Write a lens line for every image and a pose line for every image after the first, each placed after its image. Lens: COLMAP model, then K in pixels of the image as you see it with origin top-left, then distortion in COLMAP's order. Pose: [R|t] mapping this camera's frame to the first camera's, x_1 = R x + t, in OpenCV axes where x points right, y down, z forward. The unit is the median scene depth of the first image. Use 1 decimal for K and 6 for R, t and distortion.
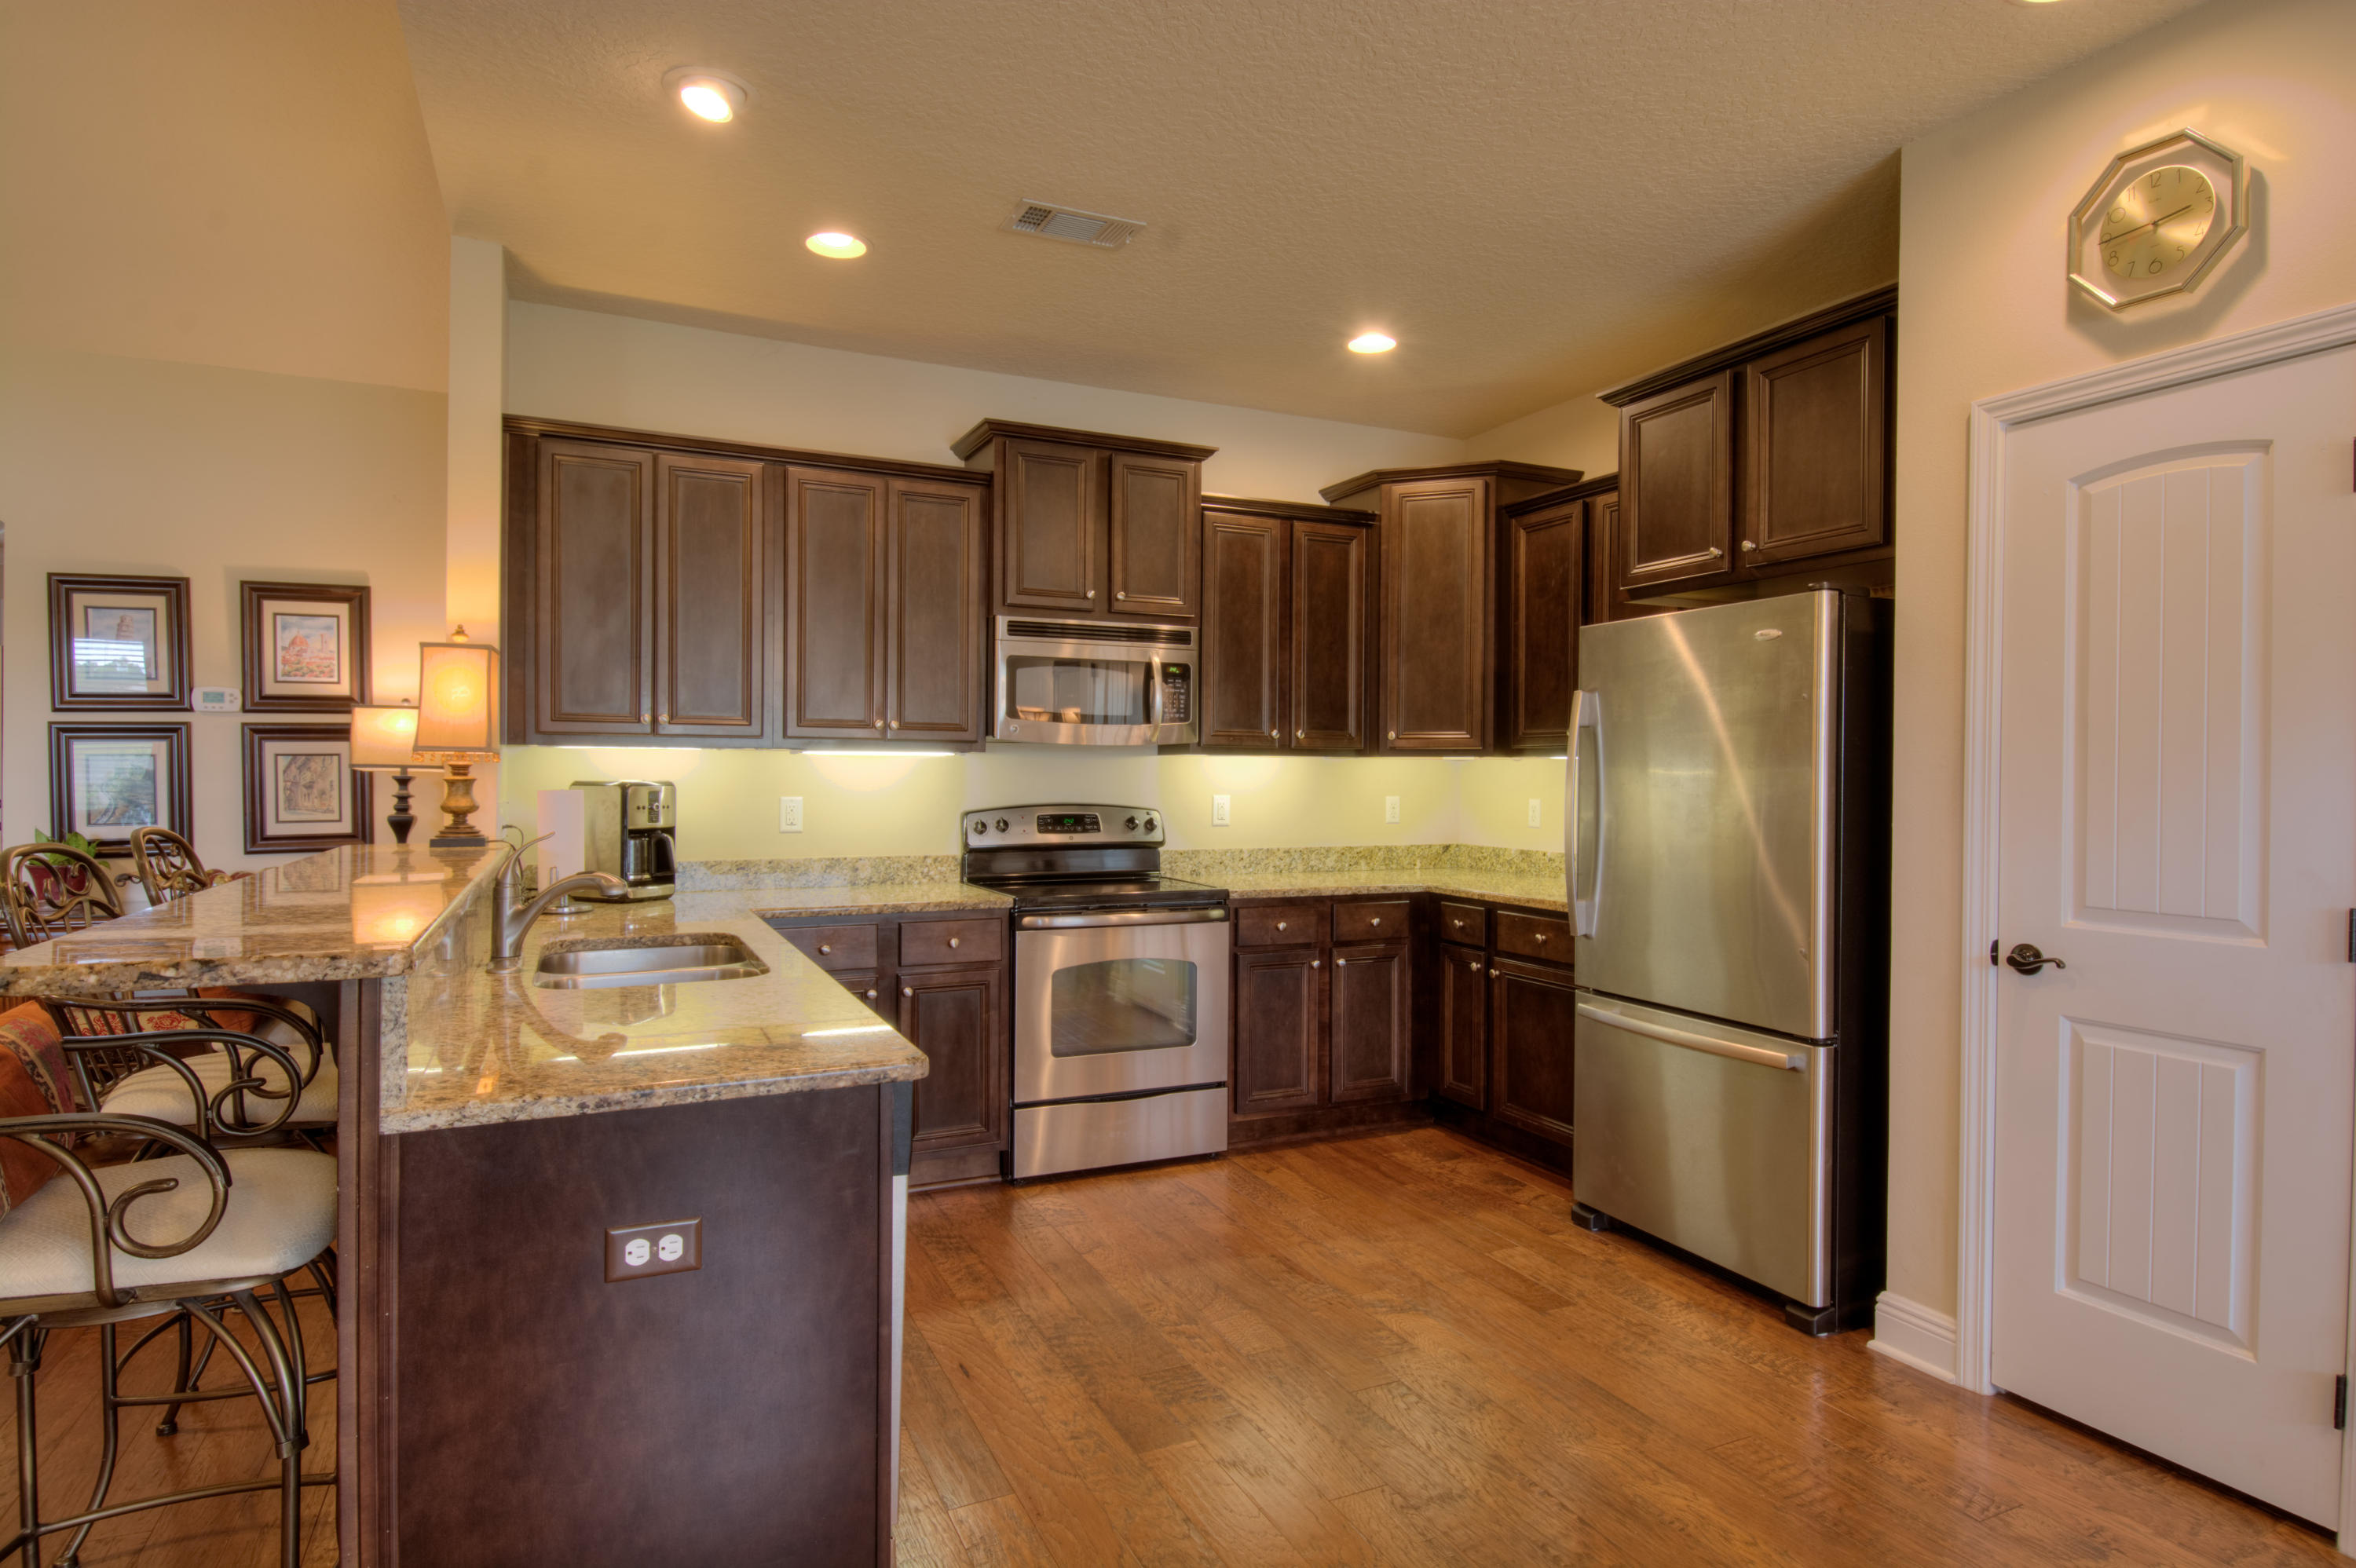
lens RADIAL K [[1256.1, 0, 1169.3], [0, 1256.1, 781.2], [0, 0, 1]] dist [-0.007961, -0.001184]
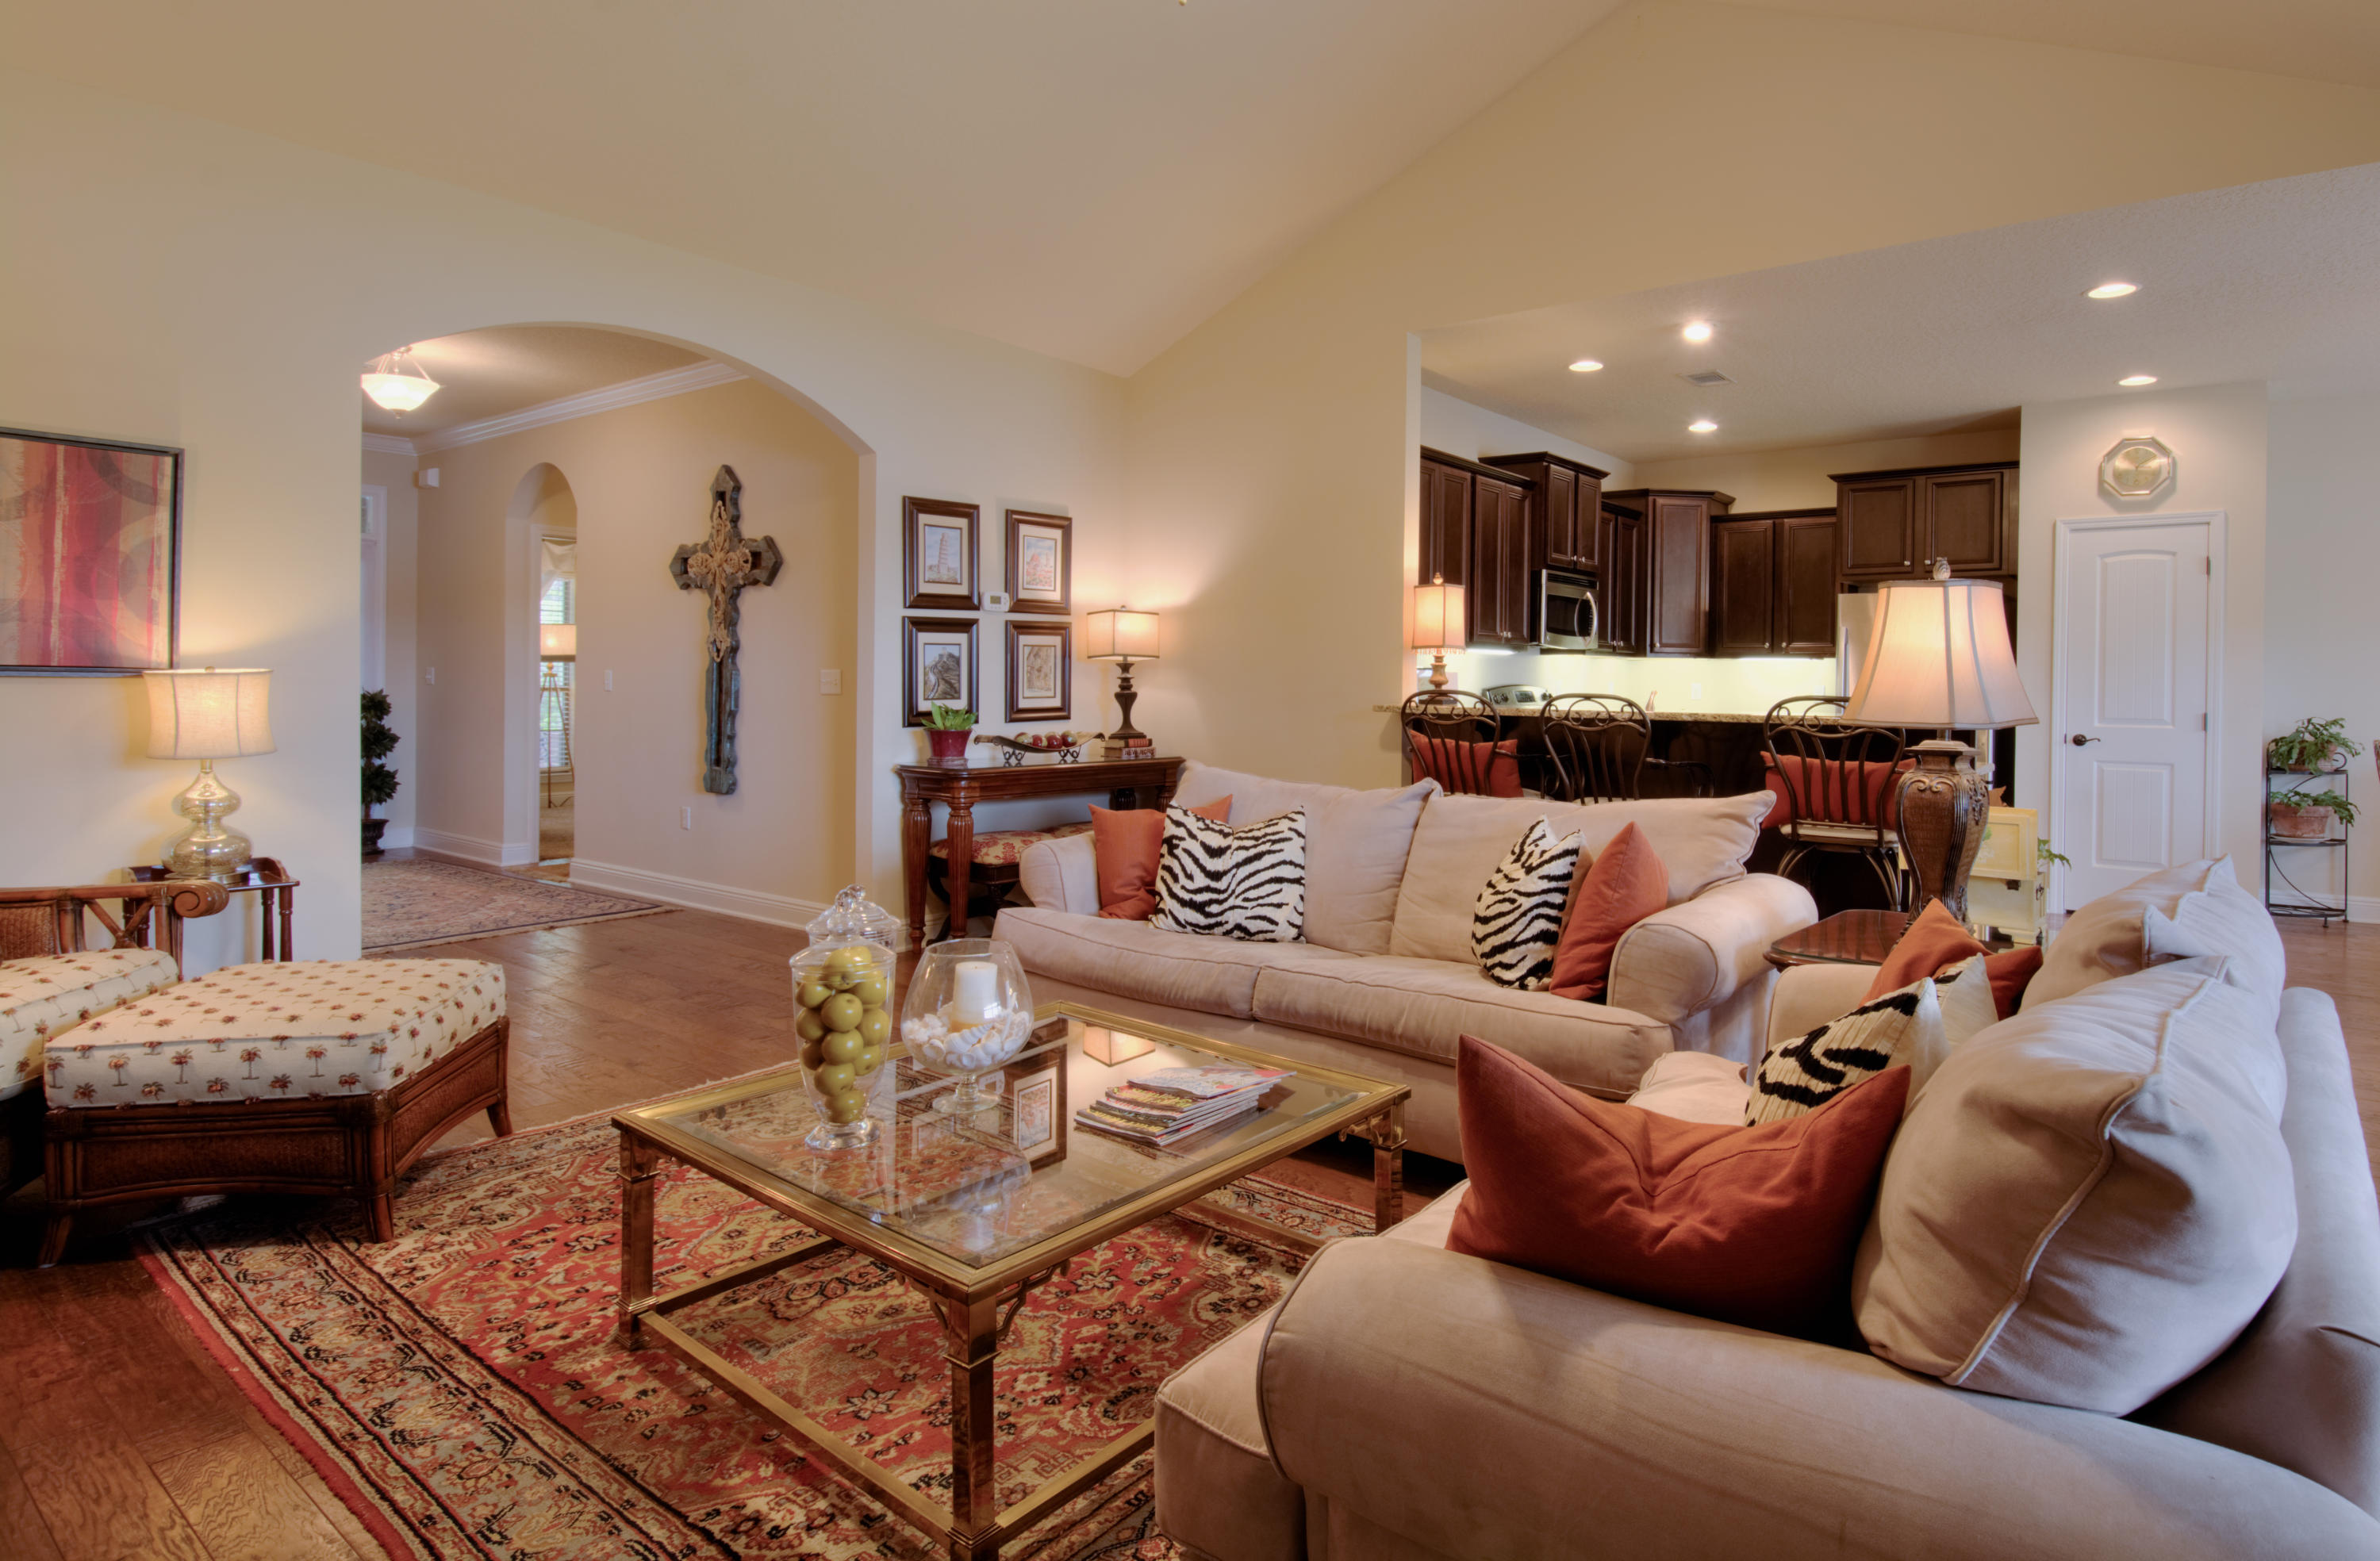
lens RADIAL K [[1263.7, 0, 1287.9], [0, 1263.7, 690.6], [0, 0, 1]] dist [0.001640, 0.000153]
pose [[0.875630, -0.000434, 0.482982, -1.137247], [-0.003134, 0.999973, 0.006579, 0.016487], [-0.482972, -0.007274, 0.875606, -0.278774]]
